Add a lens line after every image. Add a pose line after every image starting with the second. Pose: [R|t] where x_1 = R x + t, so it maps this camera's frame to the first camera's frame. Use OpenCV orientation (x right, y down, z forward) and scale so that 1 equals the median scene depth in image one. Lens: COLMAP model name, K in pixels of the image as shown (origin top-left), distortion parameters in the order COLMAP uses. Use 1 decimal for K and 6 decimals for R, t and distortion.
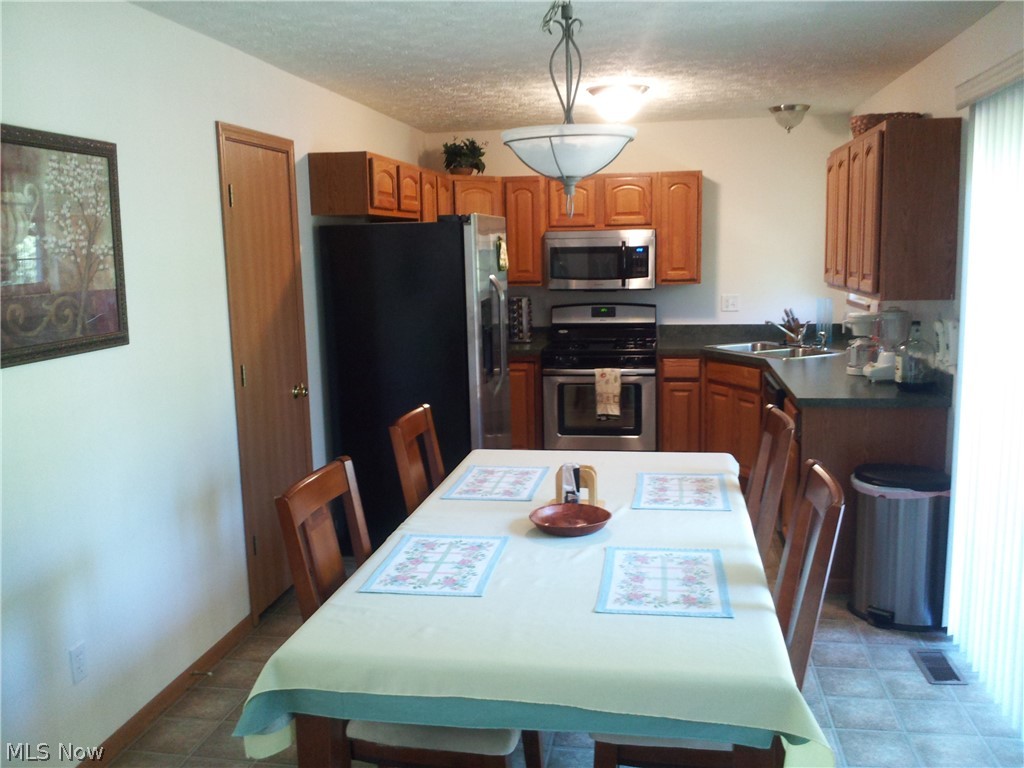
lens RADIAL K [[887.0, 0, 508.1], [0, 887.0, 378.8], [0, 0, 1]] dist [-0.006201, -0.037572]
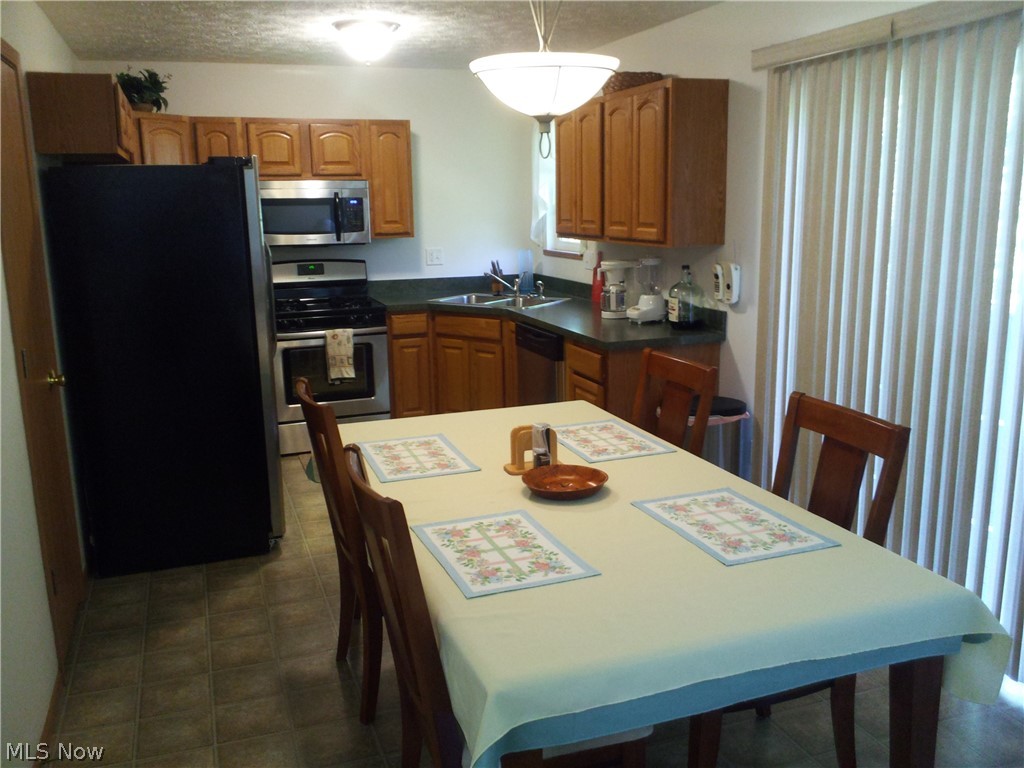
lens RADIAL K [[887.0, 0, 511.0], [0, 887.0, 386.2], [0, 0, 1]] dist [-0.006201, -0.037572]
pose [[0.872063, -0.093743, 0.480331, -0.192980], [0.067710, 0.995155, 0.071287, -0.006260], [-0.484686, -0.029643, 0.874186, 0.093704]]
